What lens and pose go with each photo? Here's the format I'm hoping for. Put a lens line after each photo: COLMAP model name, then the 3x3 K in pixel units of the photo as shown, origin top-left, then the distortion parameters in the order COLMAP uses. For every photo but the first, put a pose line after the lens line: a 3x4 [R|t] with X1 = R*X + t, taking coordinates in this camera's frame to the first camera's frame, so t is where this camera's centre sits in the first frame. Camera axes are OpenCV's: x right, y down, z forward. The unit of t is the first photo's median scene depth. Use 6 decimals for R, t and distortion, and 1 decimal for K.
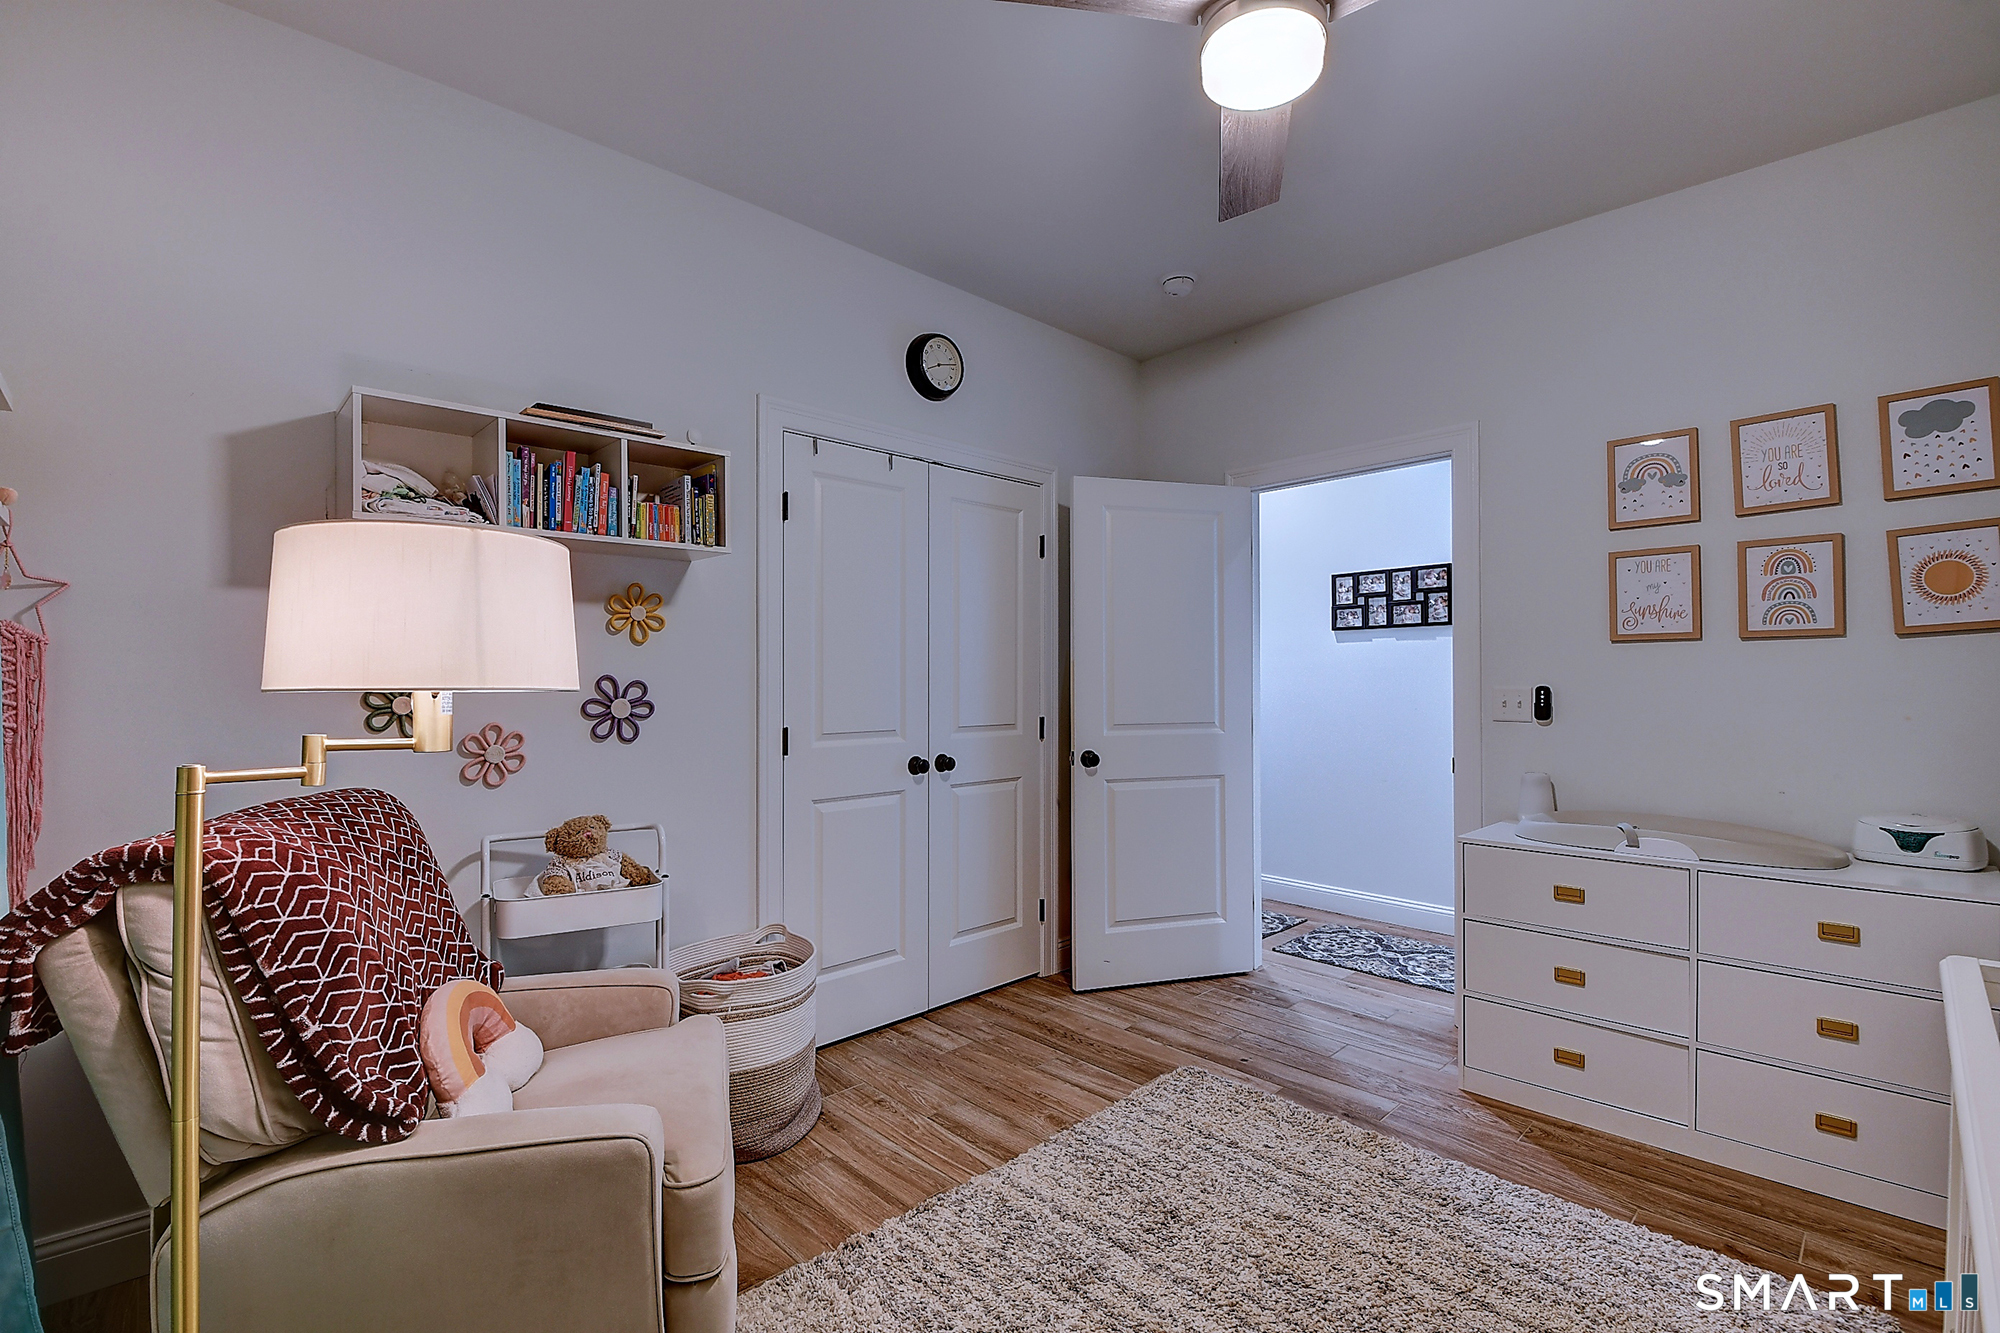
lens RADIAL K [[874.9, 0, 976.1], [0, 874.9, 672.1], [0, 0, 1]] dist [0.003265, -0.015844]
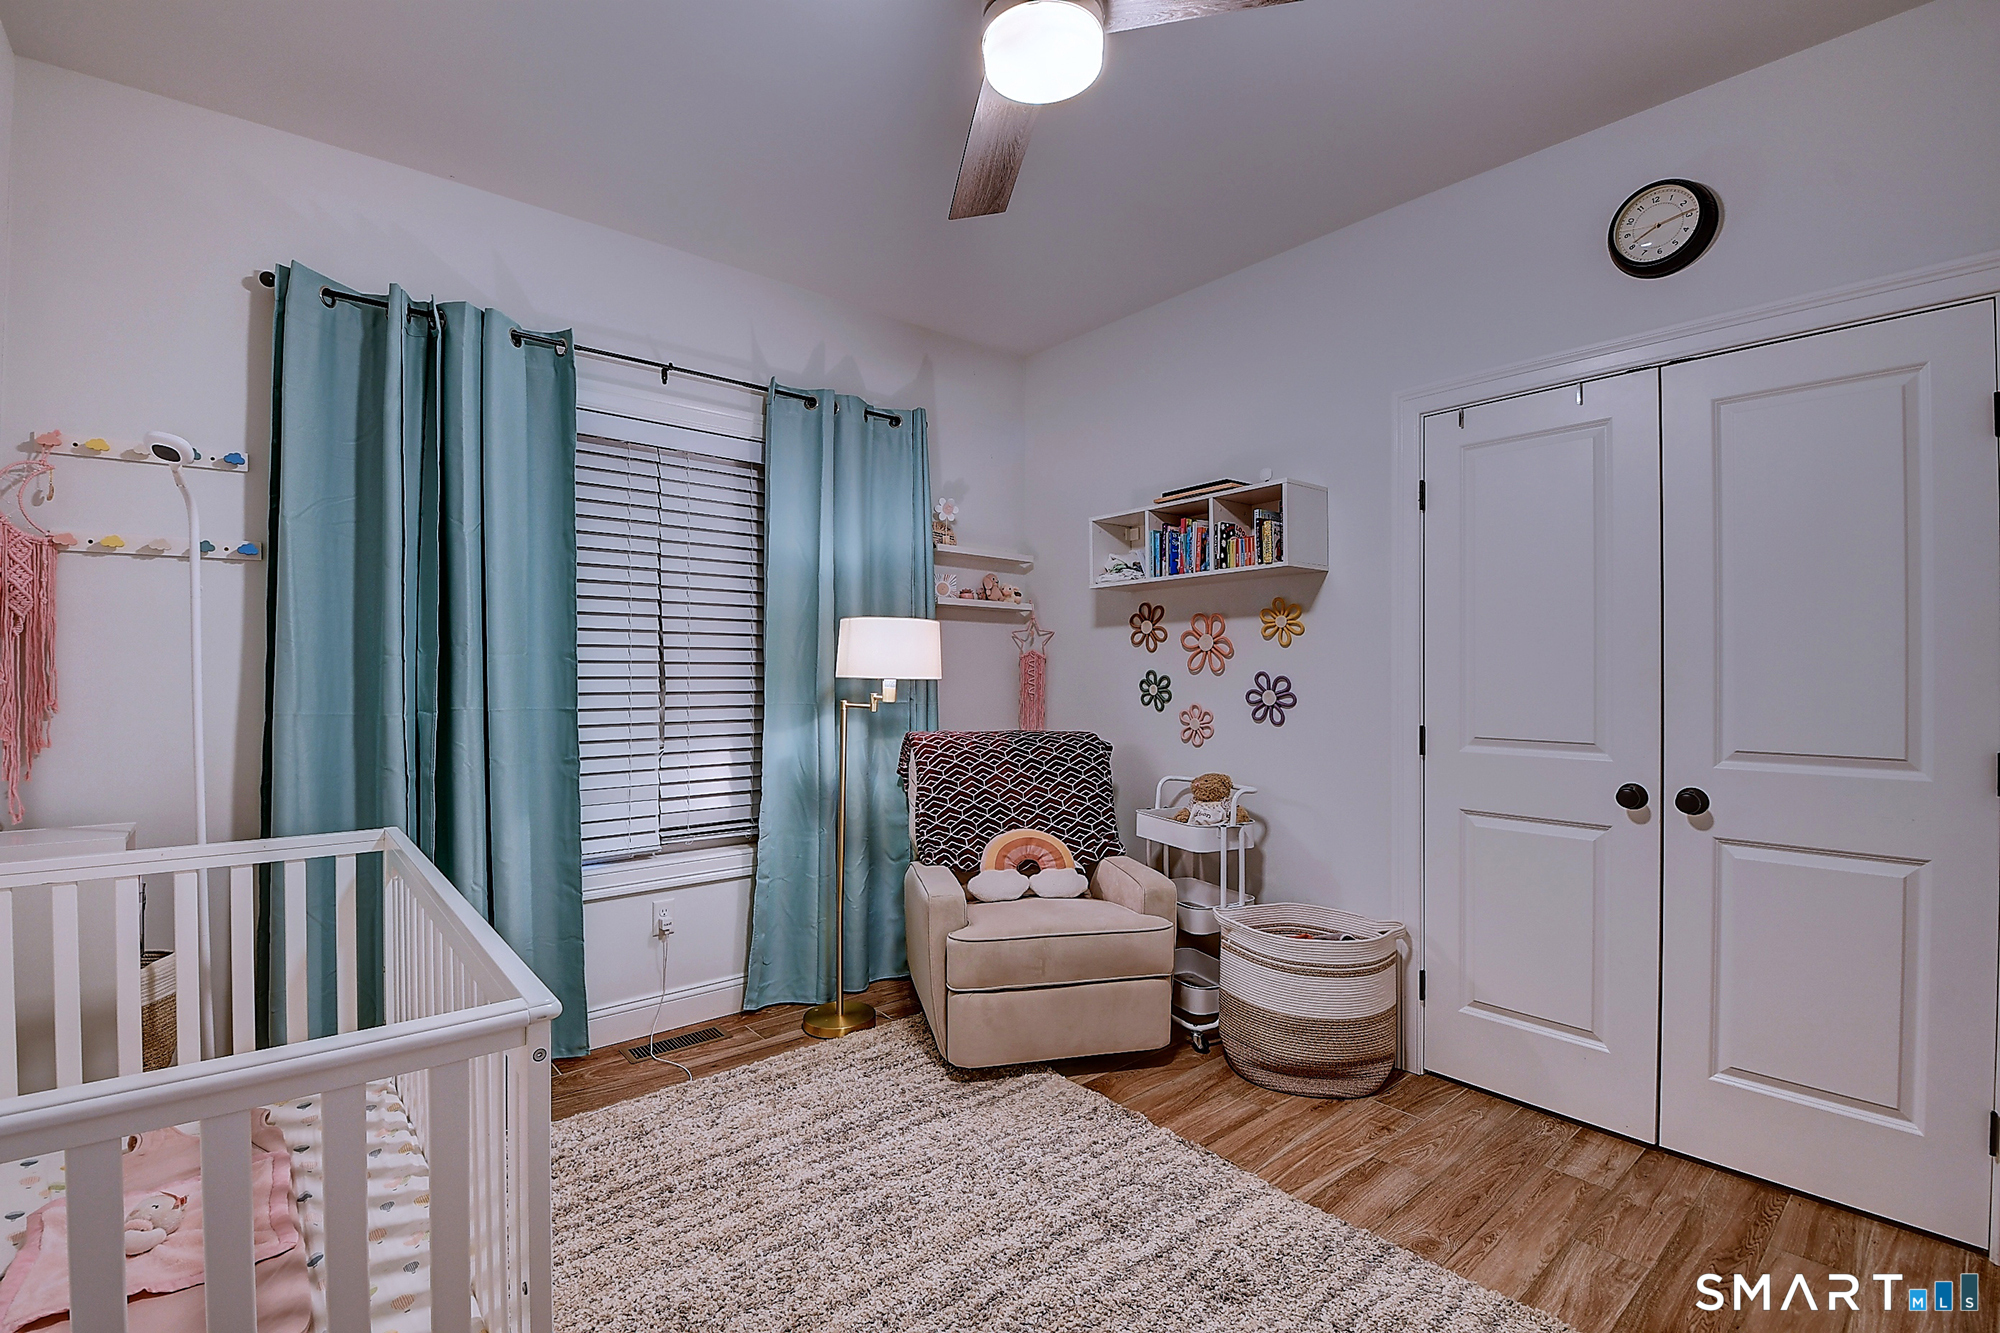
lens RADIAL K [[874.9, 0, 976.1], [0, 874.9, 672.1], [0, 0, 1]] dist [0.003265, -0.015844]
pose [[-0.053064, -0.001157, -0.998590, 0.869699], [0.003512, 0.999993, -0.001346, 0.004275], [0.998585, -0.003578, -0.053059, 0.634293]]
